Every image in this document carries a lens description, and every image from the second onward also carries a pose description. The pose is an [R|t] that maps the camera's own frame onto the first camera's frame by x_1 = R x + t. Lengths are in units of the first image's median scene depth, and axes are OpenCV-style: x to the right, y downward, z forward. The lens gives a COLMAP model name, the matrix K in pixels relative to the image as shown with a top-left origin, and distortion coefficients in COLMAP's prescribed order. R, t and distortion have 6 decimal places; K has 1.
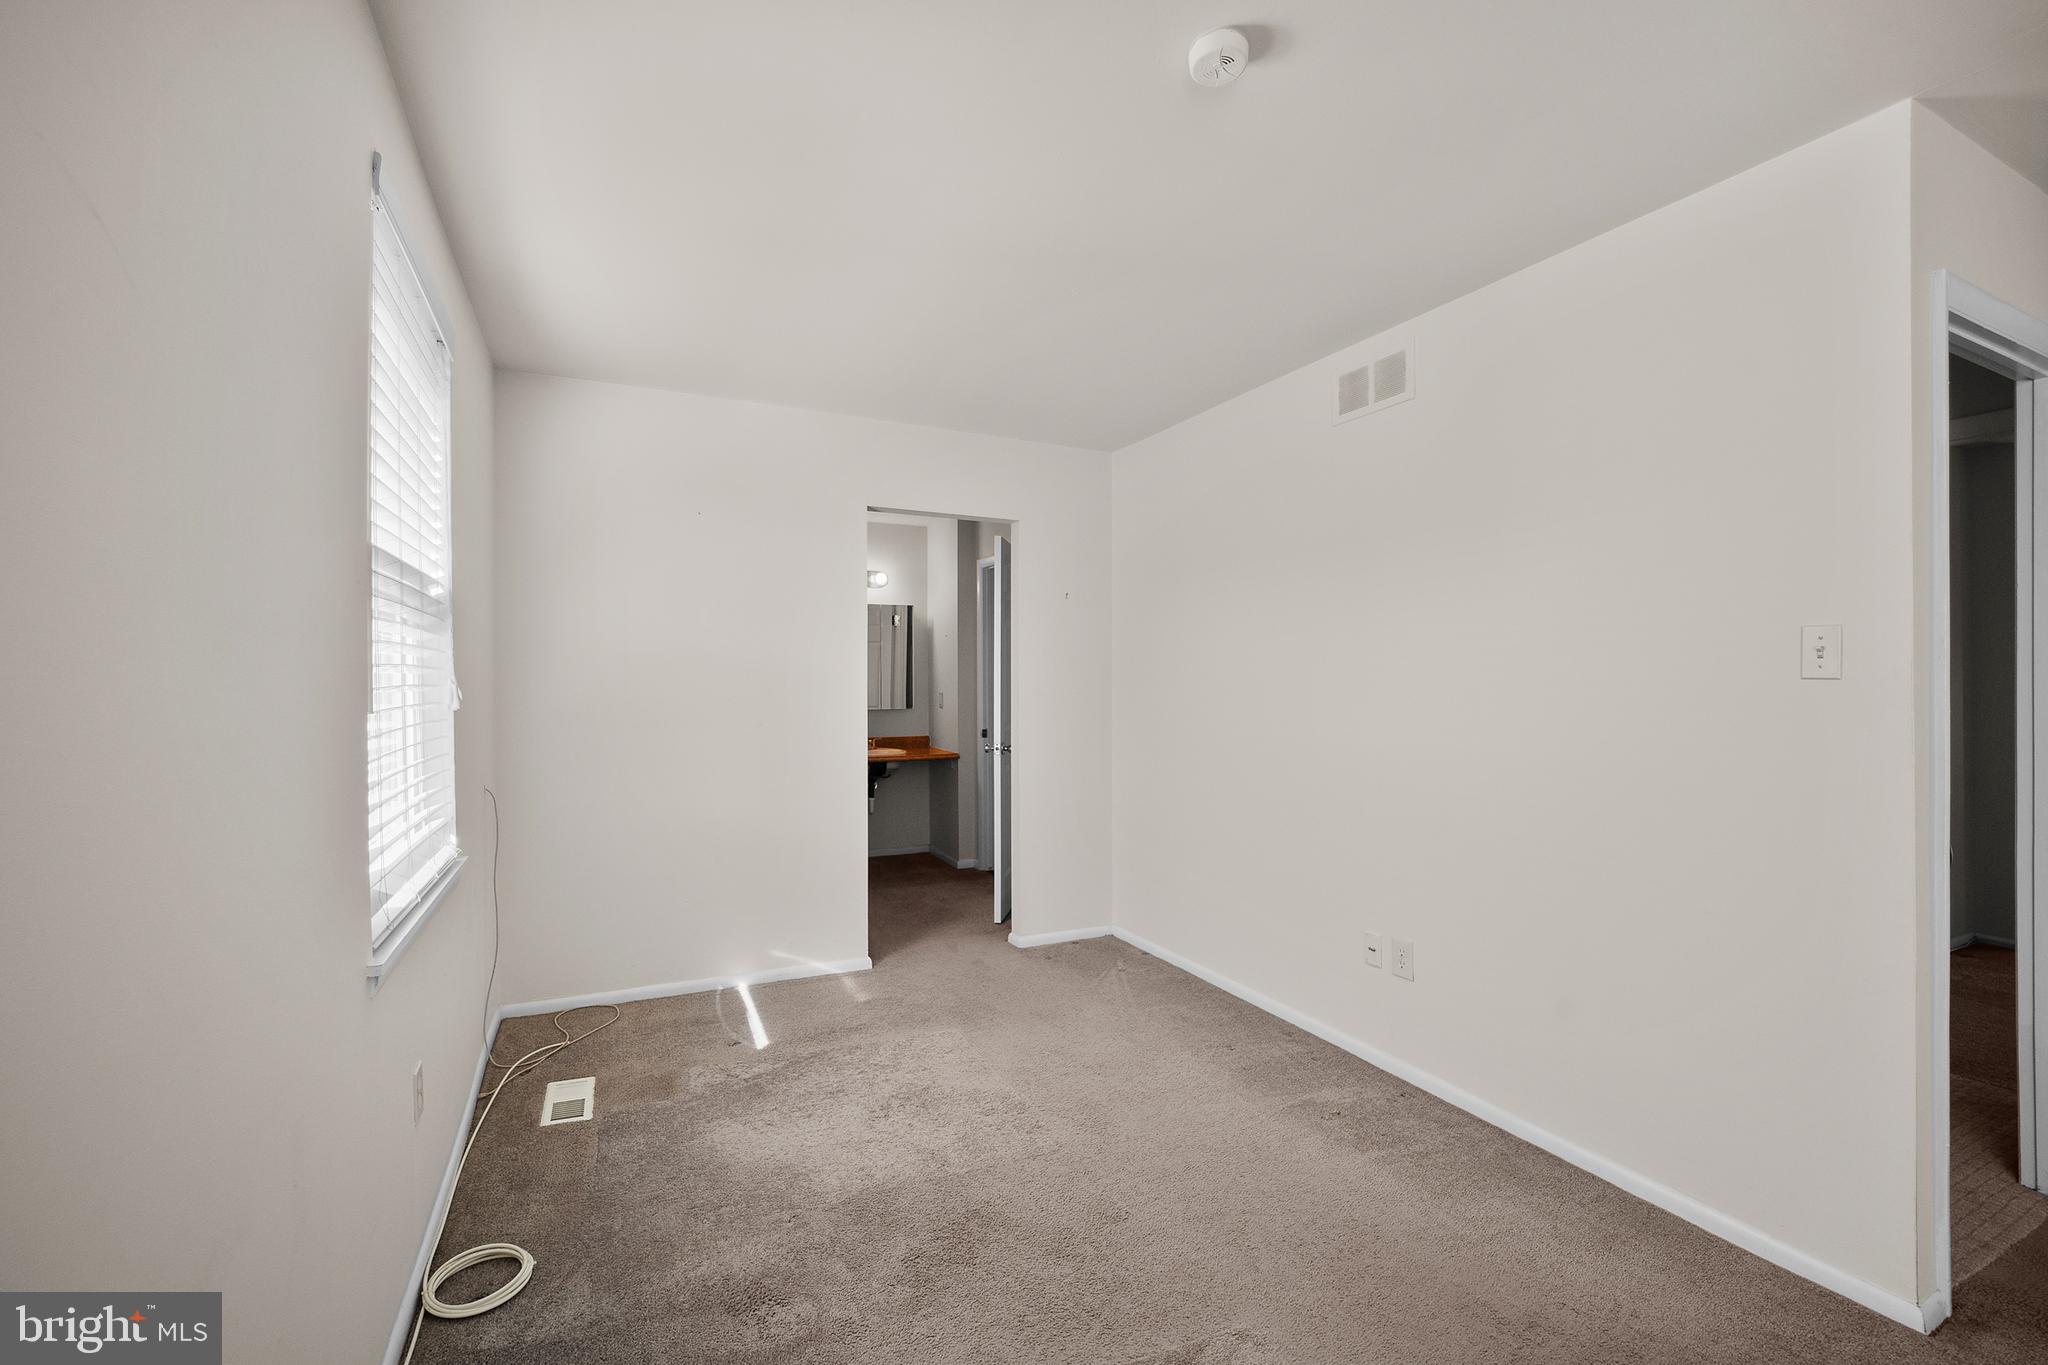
lens RADIAL K [[865.6, 0, 1023.4], [0, 865.6, 687.7], [0, 0, 1]] dist [-0.003851, -0.001170]
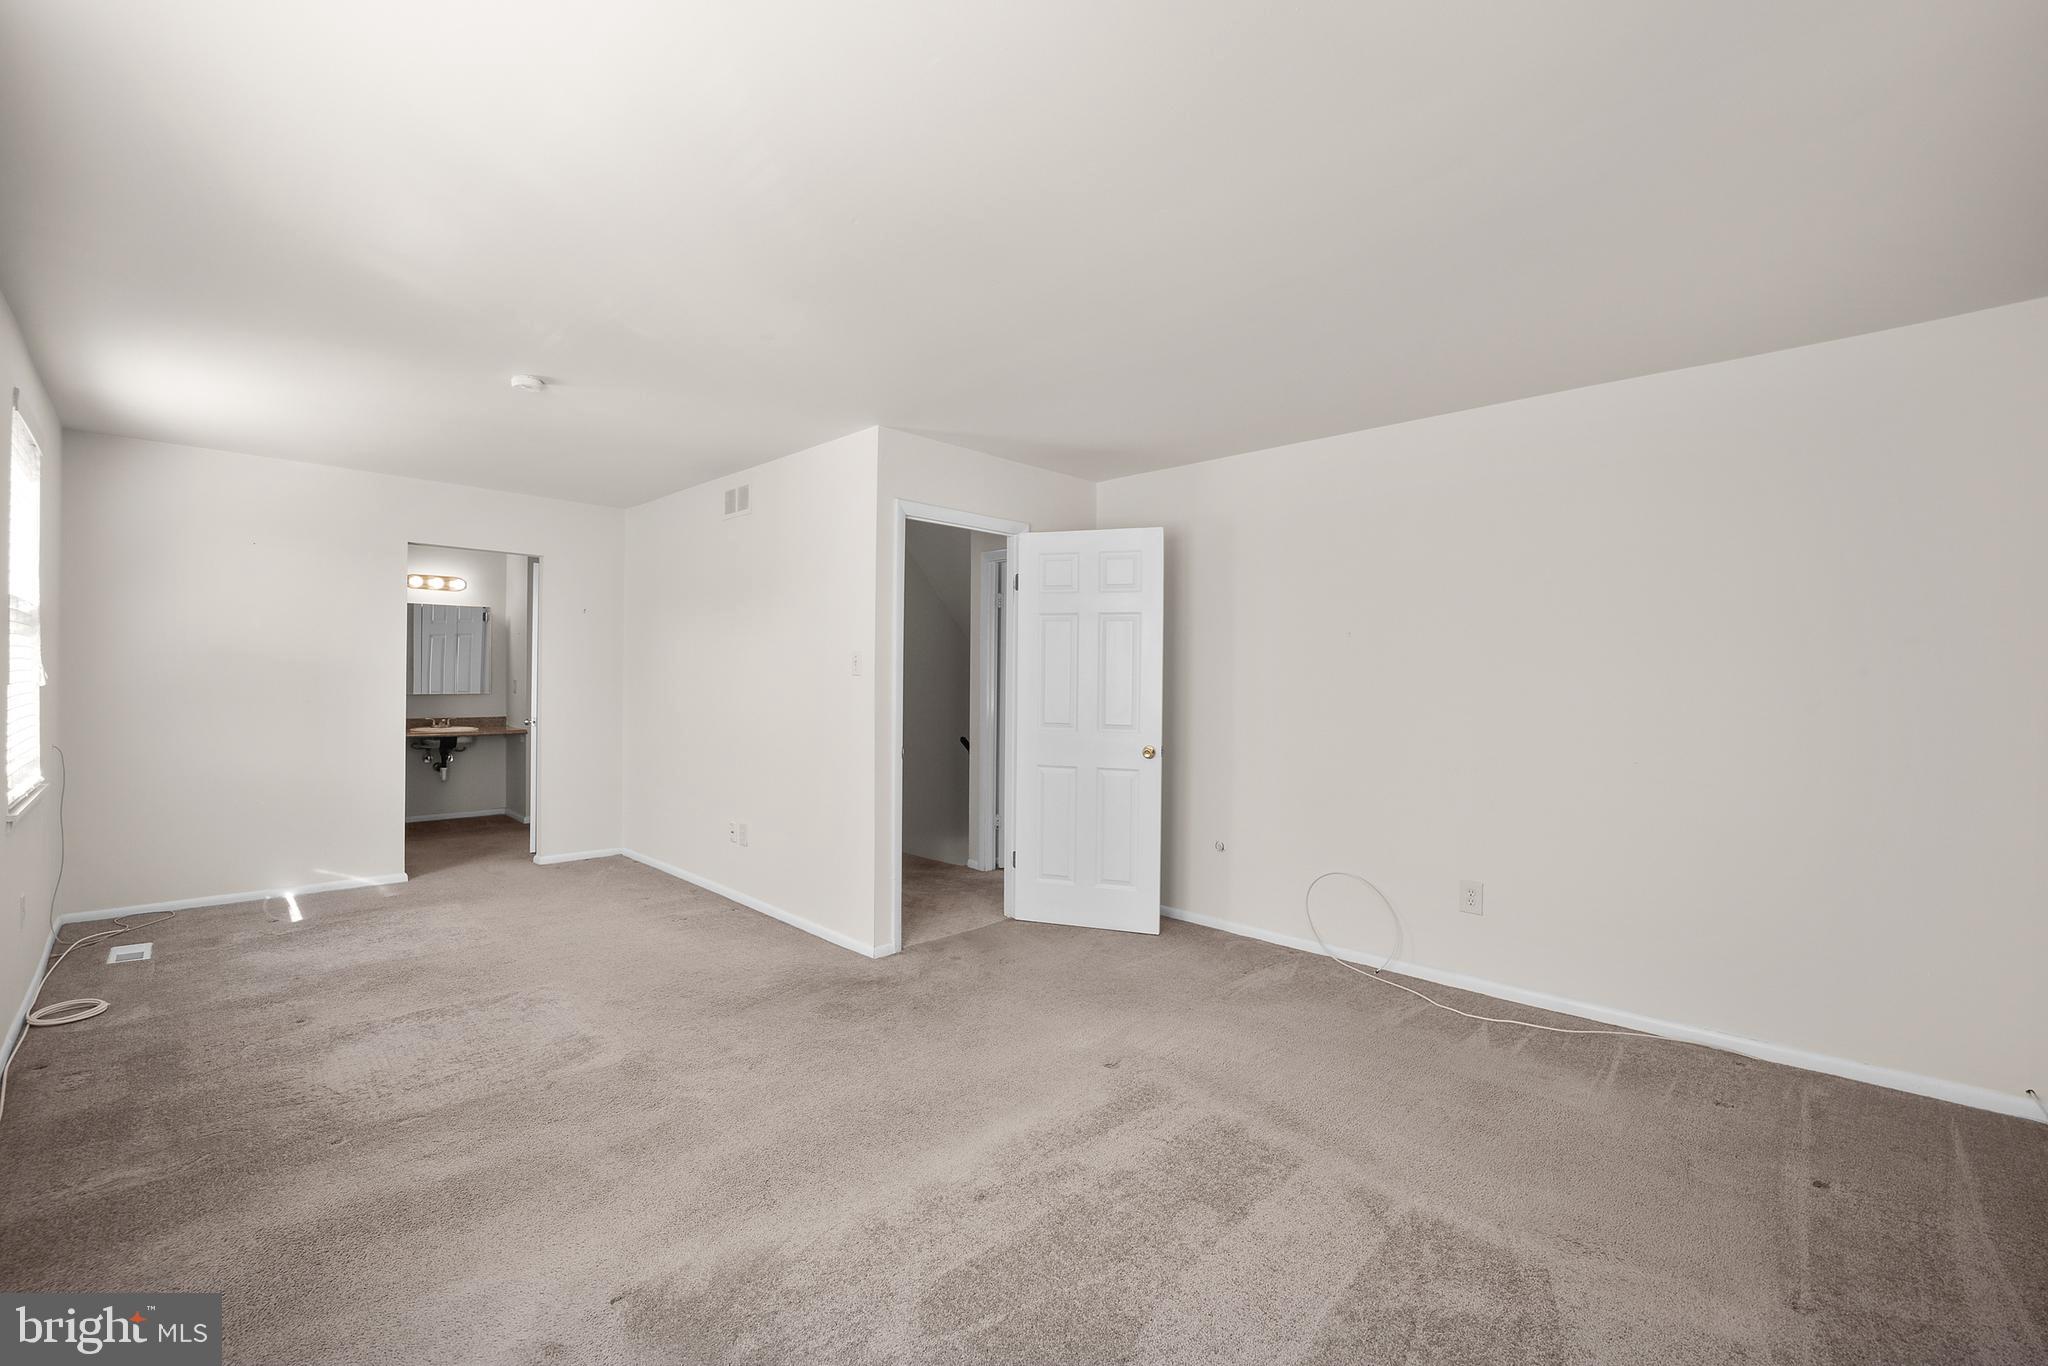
lens RADIAL K [[865.6, 0, 1021.5], [0, 865.6, 675.2], [0, 0, 1]] dist [-0.003851, -0.001170]
pose [[0.945153, 0.011536, 0.326425, 0.365214], [-0.009596, 0.999925, -0.007555, 0.001061], [-0.326488, 0.004008, 0.945193, -0.757041]]
